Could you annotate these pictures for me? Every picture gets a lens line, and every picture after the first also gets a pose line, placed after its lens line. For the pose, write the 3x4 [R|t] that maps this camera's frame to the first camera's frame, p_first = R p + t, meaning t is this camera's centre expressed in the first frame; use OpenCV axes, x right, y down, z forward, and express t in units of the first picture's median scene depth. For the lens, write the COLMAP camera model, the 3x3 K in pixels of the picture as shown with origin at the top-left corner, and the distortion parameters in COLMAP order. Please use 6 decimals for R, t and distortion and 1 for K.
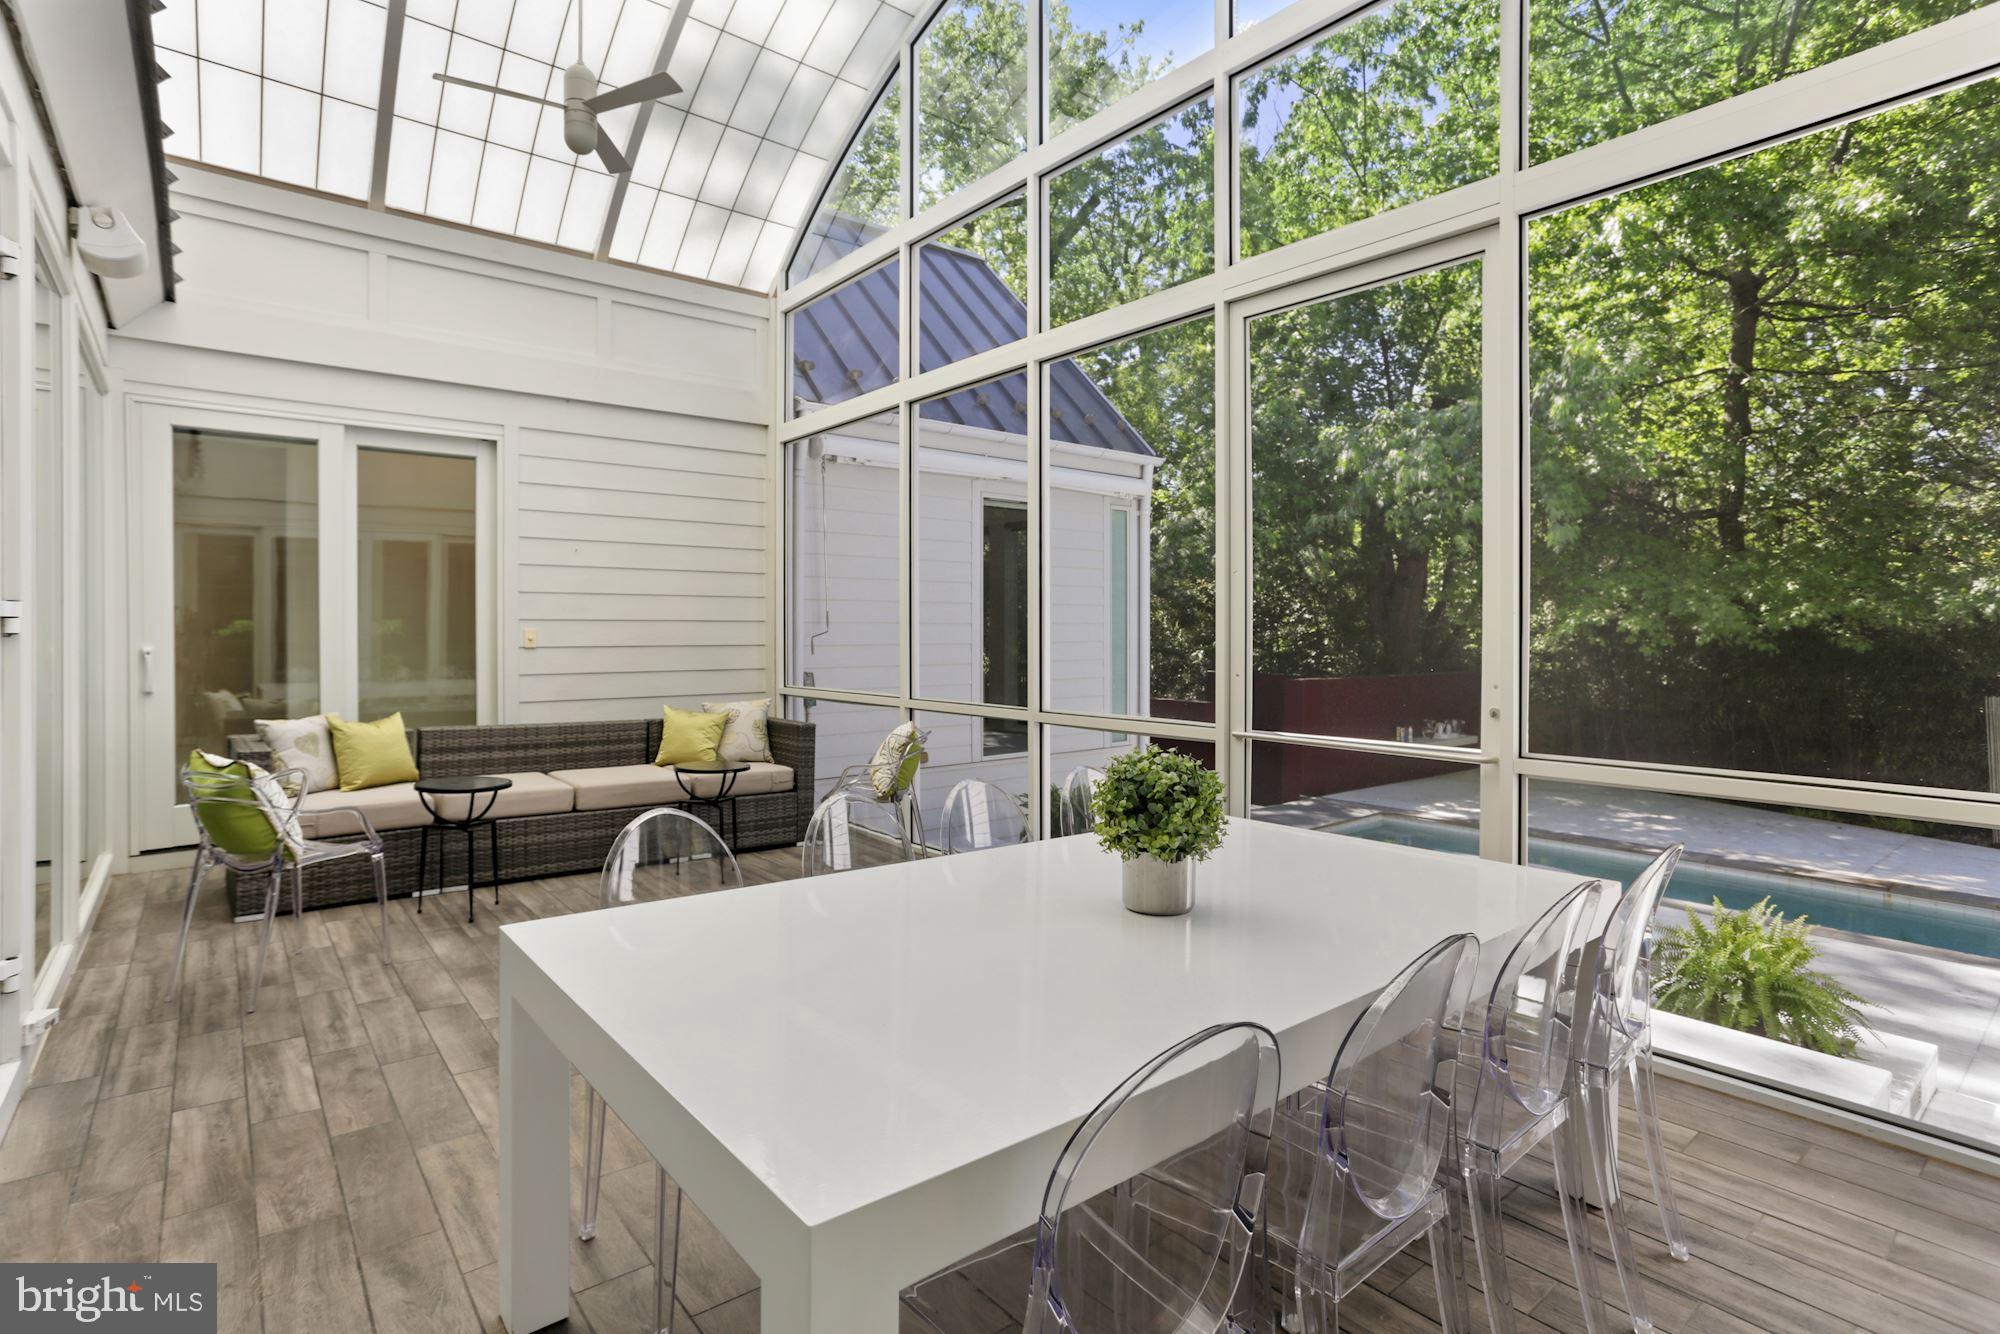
lens RADIAL K [[969.8, 0, 1004.7], [0, 969.8, 650.2], [0, 0, 1]] dist [-0.001529, -0.000125]
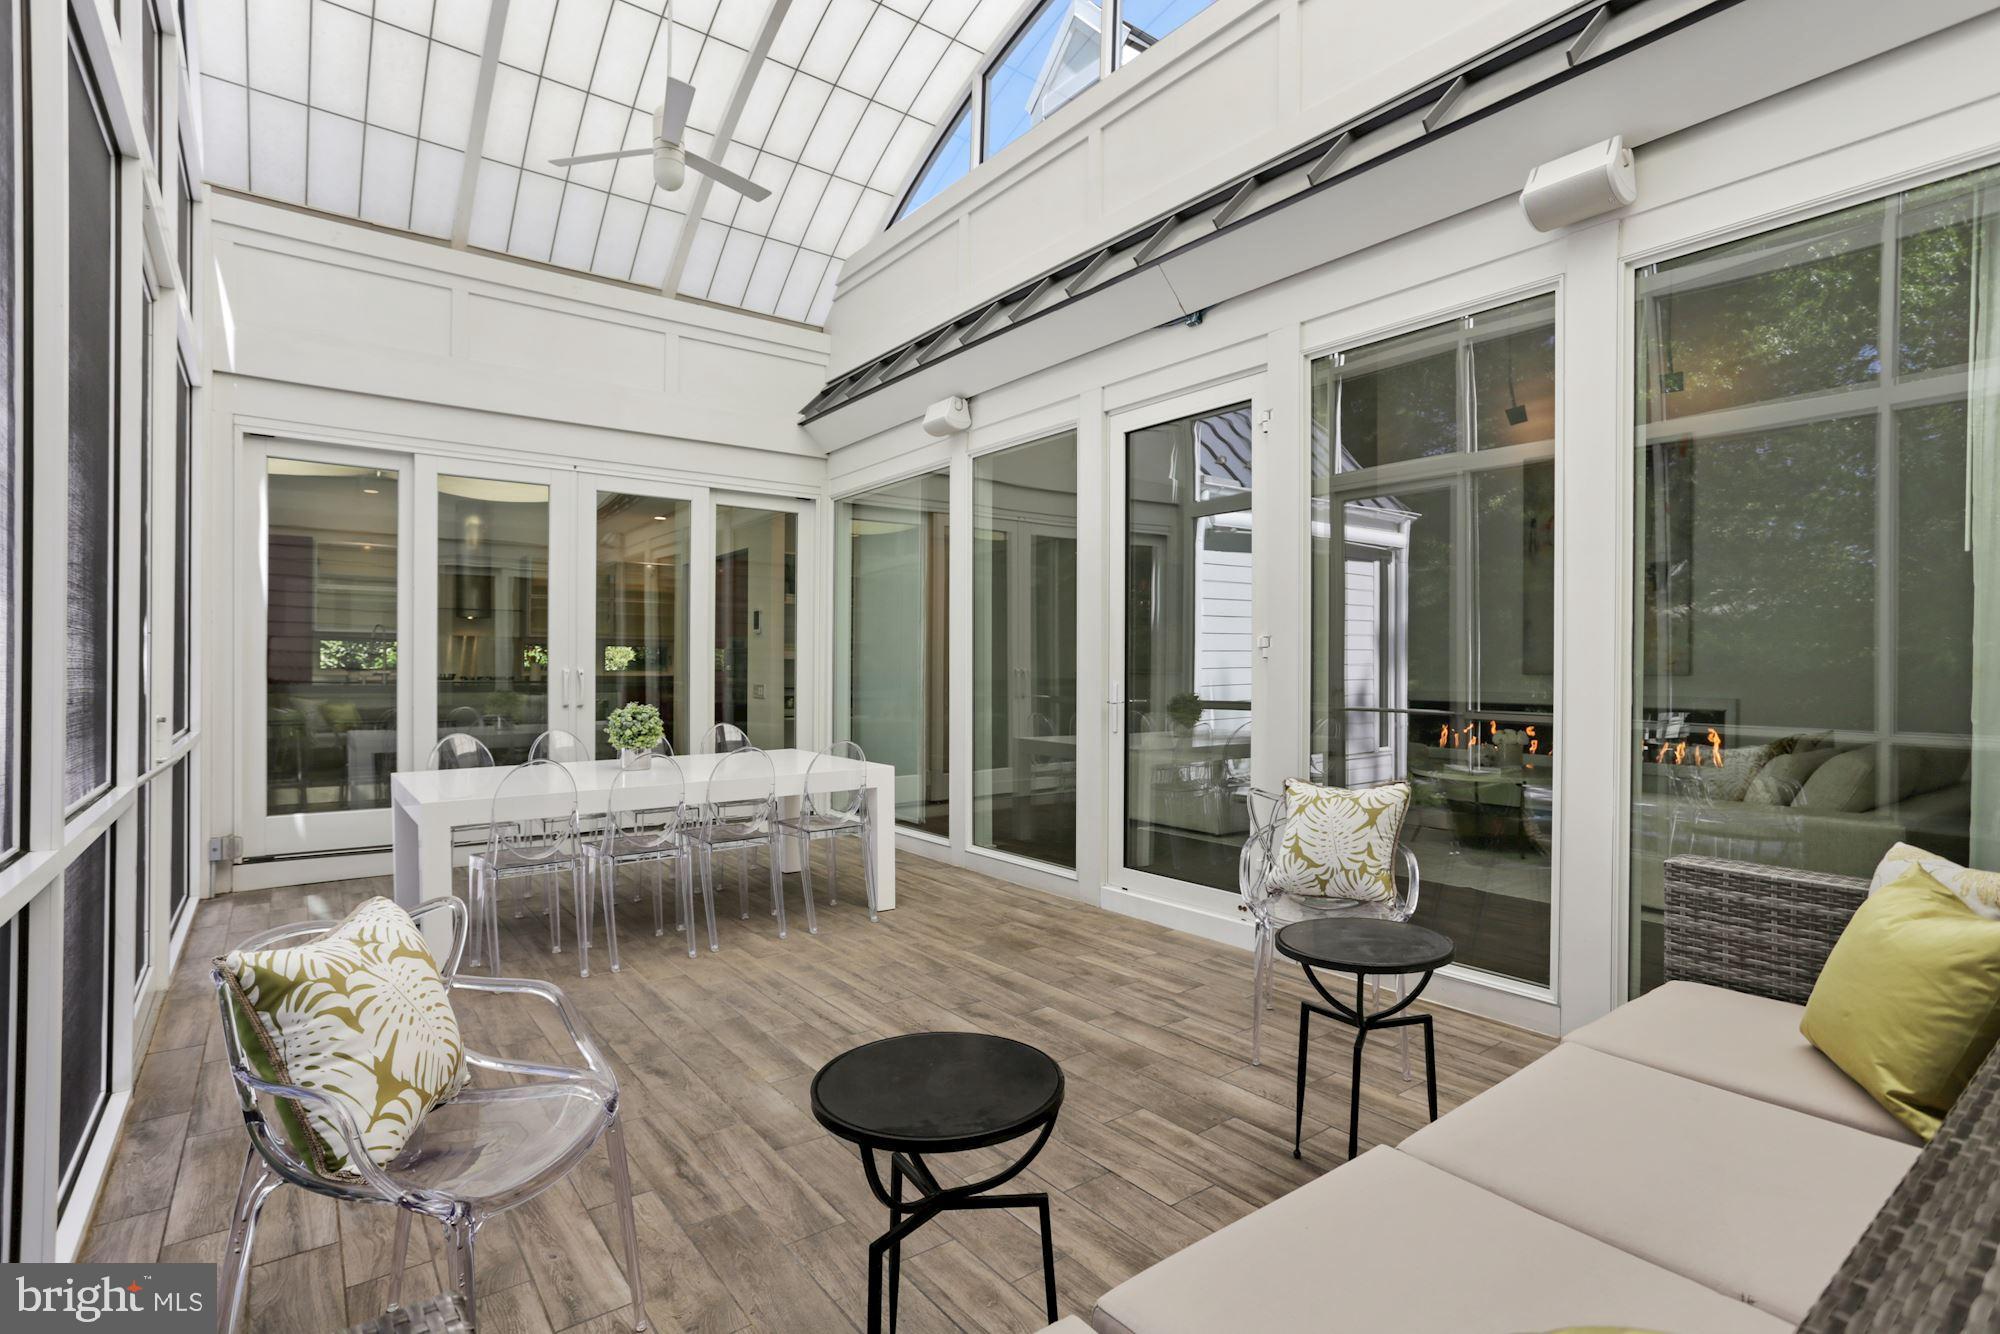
lens RADIAL K [[969.8, 0, 1004.7], [0, 969.8, 650.2], [0, 0, 1]] dist [-0.001529, -0.000125]
pose [[-0.999049, -0.005016, 0.043301, -0.617754], [-0.005106, 0.999985, -0.001965, -0.019931], [-0.043290, -0.002184, -0.999060, 2.415183]]
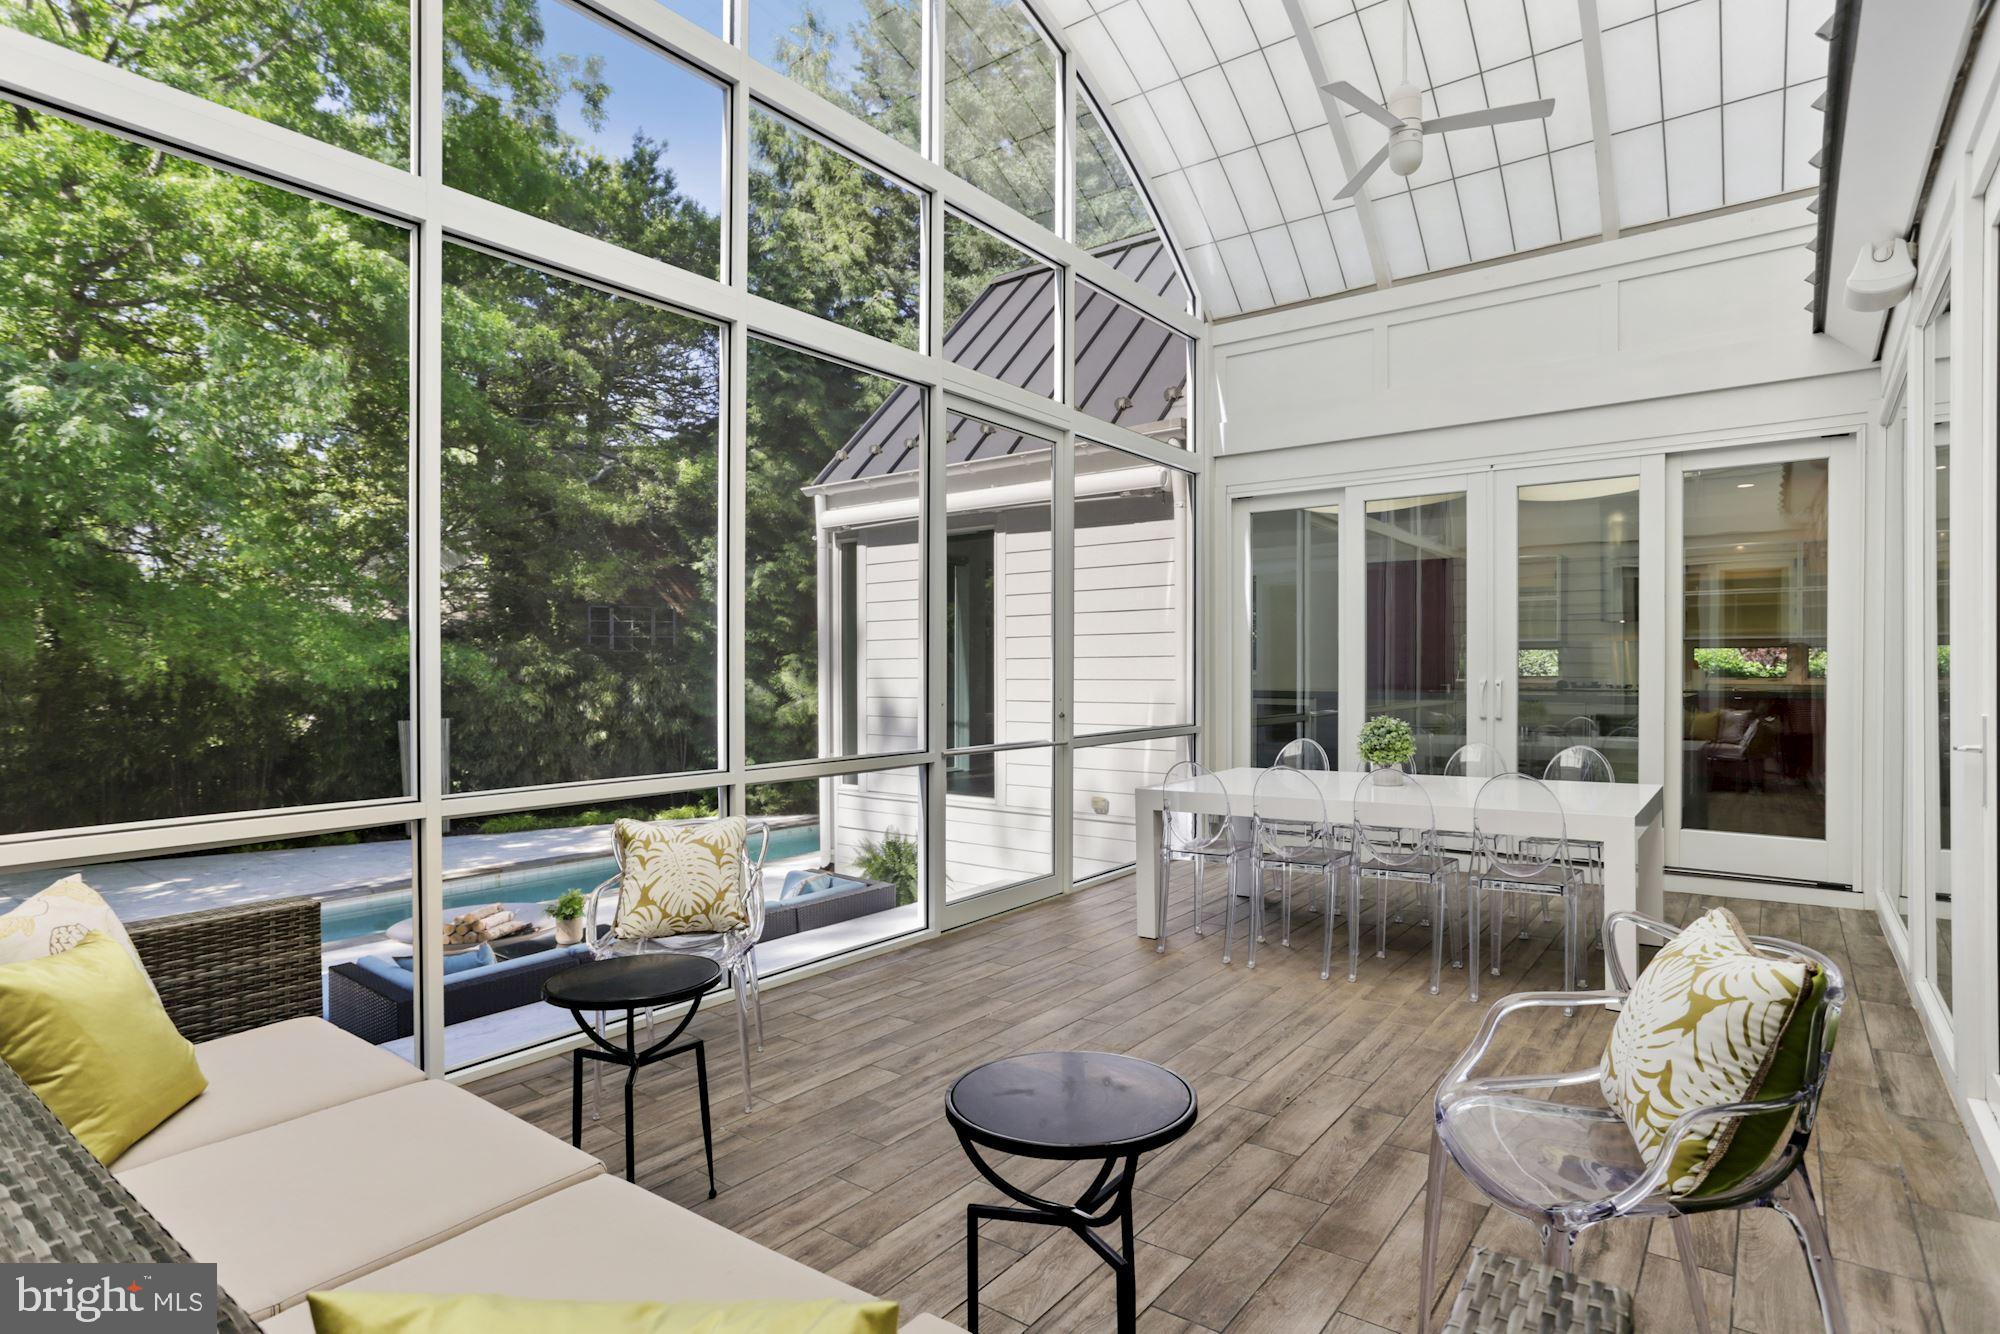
lens RADIAL K [[1033.6, 0, 1040.7], [0, 1033.6, 672.1], [0, 0, 1]] dist [-0.074172, 0.060601]
pose [[-0.249183, -0.001628, 0.968455, -1.438870], [0.017586, 0.999826, 0.006206, -0.023867], [-0.968297, 0.018578, -0.249111, 1.742890]]
